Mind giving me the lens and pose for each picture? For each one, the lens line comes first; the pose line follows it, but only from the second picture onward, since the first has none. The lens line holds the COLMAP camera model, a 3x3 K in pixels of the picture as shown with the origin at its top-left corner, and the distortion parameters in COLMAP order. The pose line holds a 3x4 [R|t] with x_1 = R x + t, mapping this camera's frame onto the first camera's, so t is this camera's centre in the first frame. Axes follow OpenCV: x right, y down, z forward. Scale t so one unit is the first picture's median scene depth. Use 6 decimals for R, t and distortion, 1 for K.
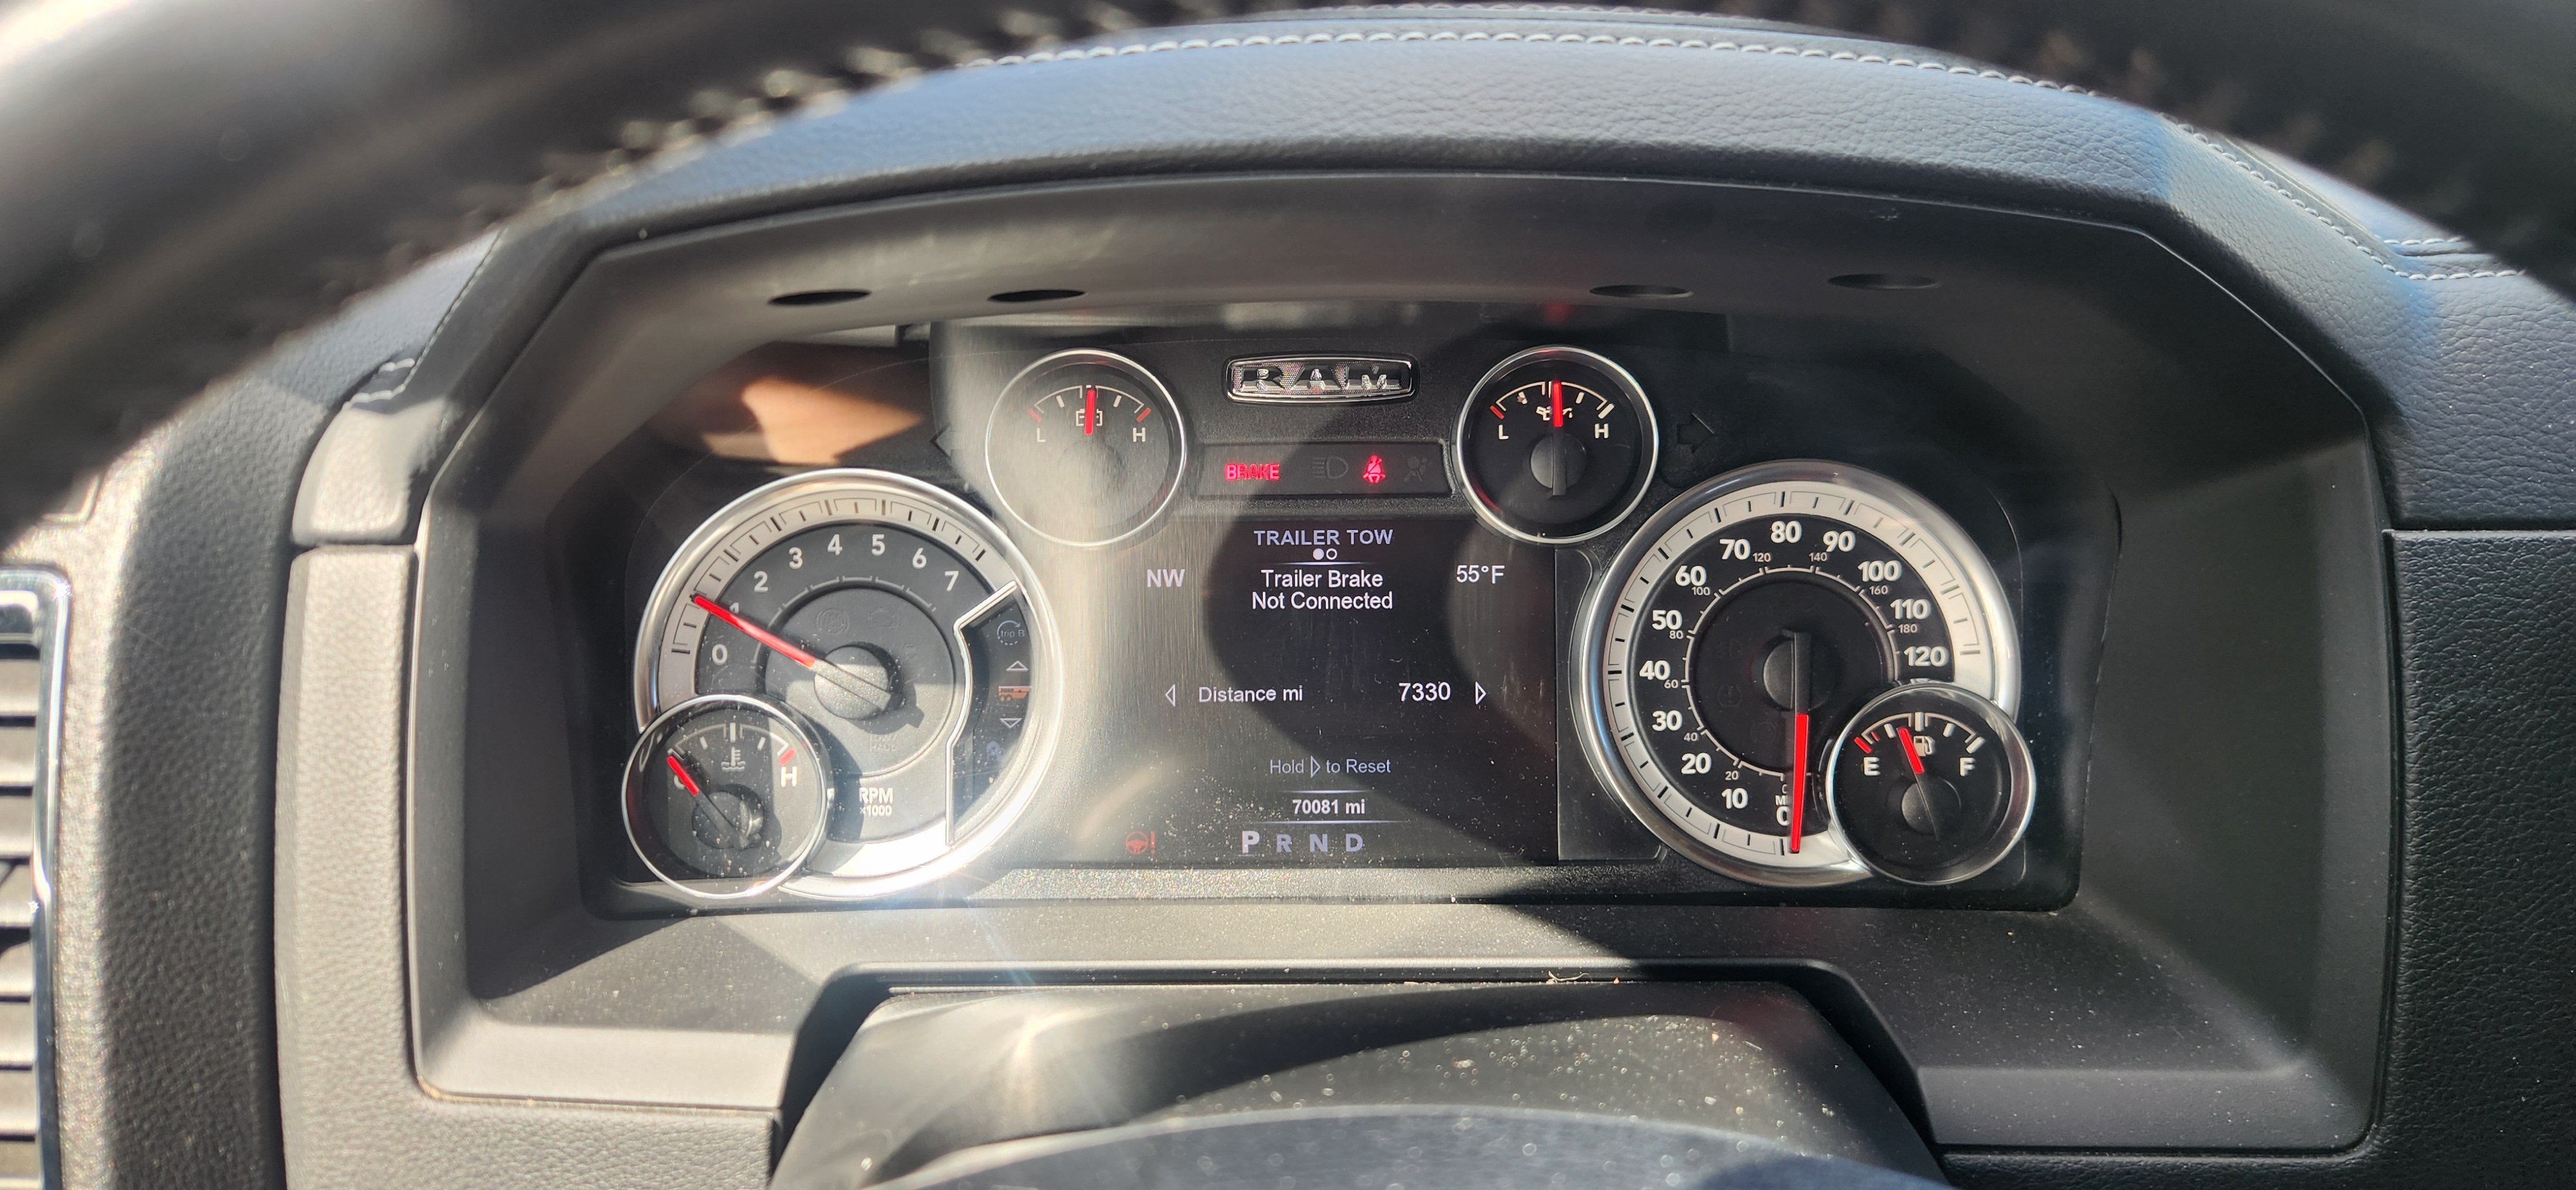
lens RADIAL K [[1620.3, 0, 1288.7], [0, 1620.3, 601.5], [0, 0, 1]] dist [0.046629, 0.000896]
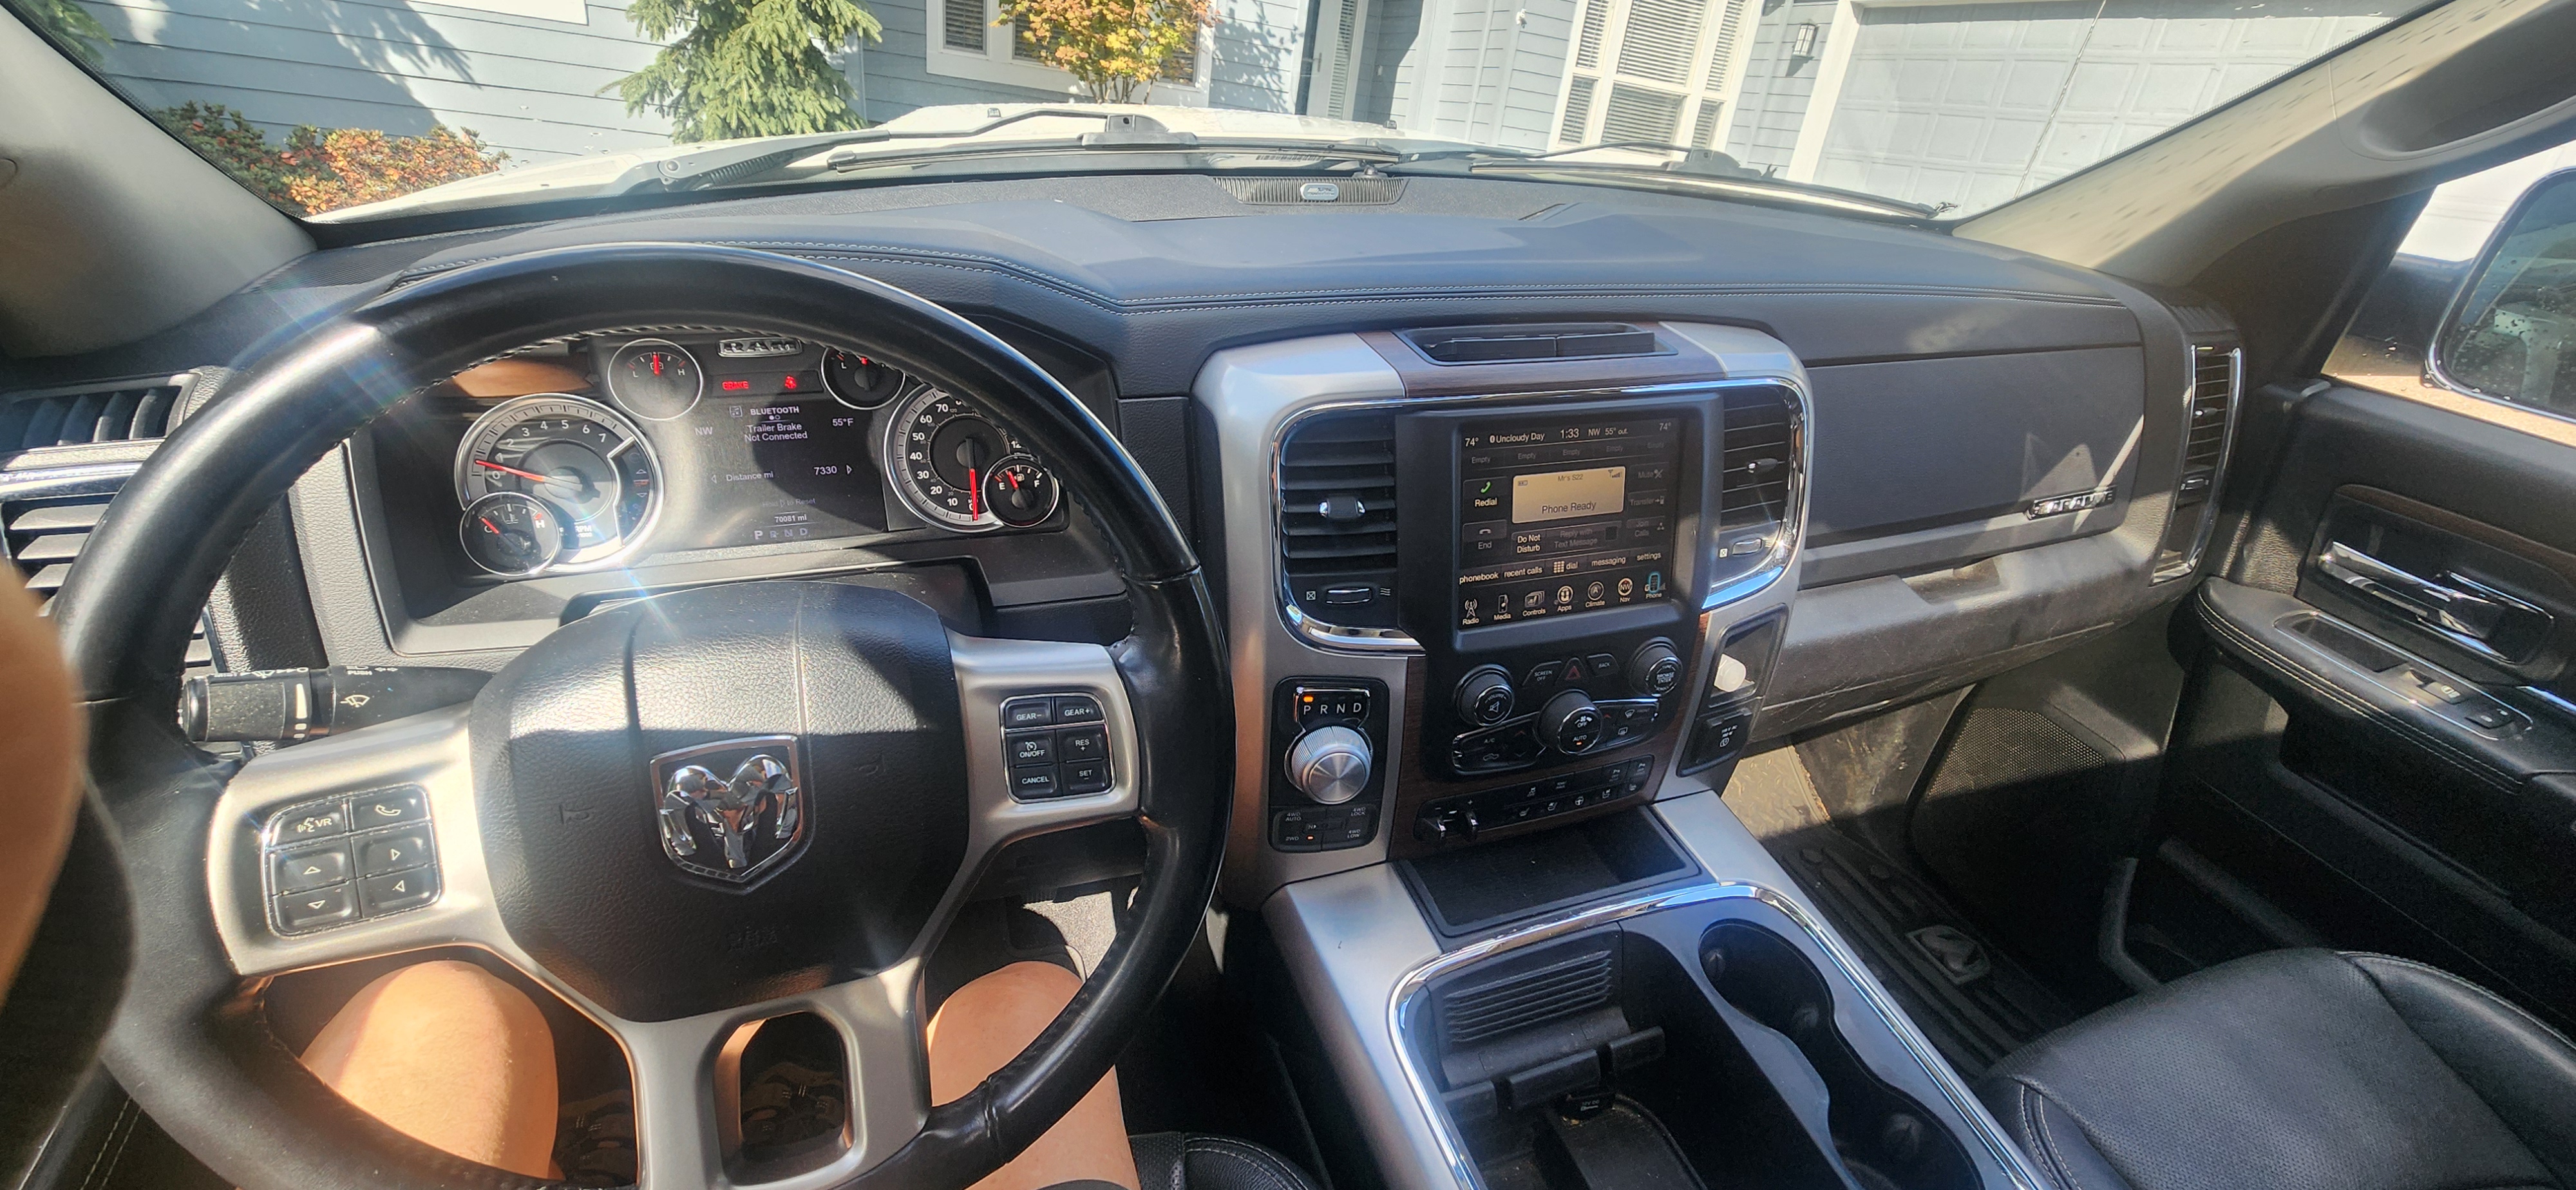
lens RADIAL K [[1002.6, 0, 1285.9], [0, 1002.6, 594.0], [0, 0, 1]] dist [-0.003638, -0.000115]
pose [[0.946333, -0.107573, 0.304766, 0.274078], [0.045601, 0.977991, 0.203604, -0.042905], [-0.319960, -0.178779, 0.930410, -0.748775]]
